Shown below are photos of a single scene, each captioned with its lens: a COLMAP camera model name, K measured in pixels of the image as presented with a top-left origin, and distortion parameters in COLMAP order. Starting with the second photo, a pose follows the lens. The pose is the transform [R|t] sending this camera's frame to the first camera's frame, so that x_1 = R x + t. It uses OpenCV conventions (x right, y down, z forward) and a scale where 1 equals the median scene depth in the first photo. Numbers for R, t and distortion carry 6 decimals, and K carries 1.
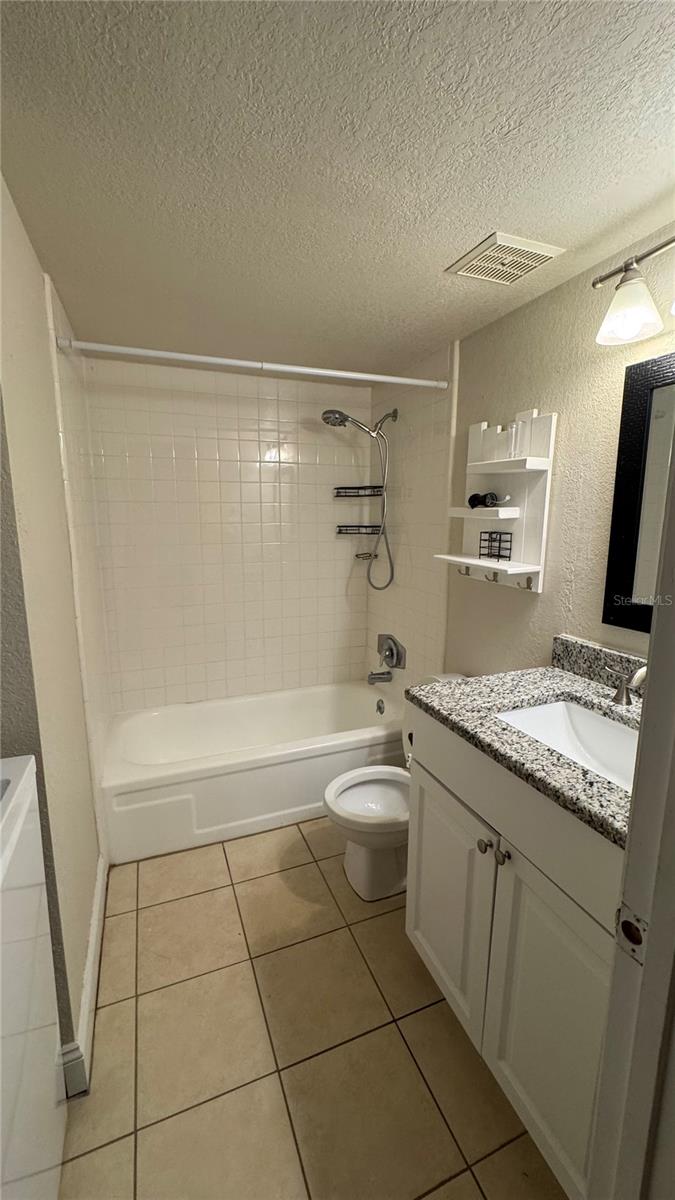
lens RADIAL K [[477.0, 0, 337.2], [0, 477.0, 599.2], [0, 0, 1]] dist [-0.003002, 0.000133]
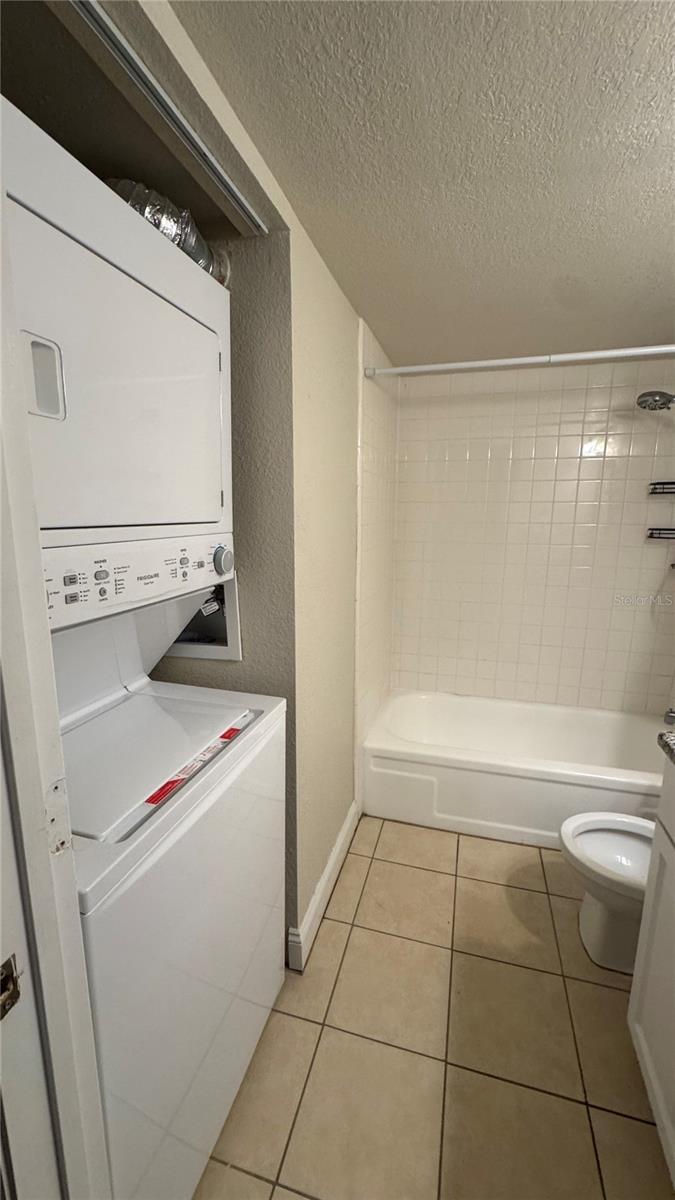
lens RADIAL K [[477.0, 0, 343.6], [0, 477.0, 597.9], [0, 0, 1]] dist [-0.003002, 0.000133]
pose [[0.795279, 0.110764, -0.596040, 0.124660], [-0.108409, 0.993304, 0.039943, -0.010553], [0.596473, 0.032851, 0.801961, 0.010832]]
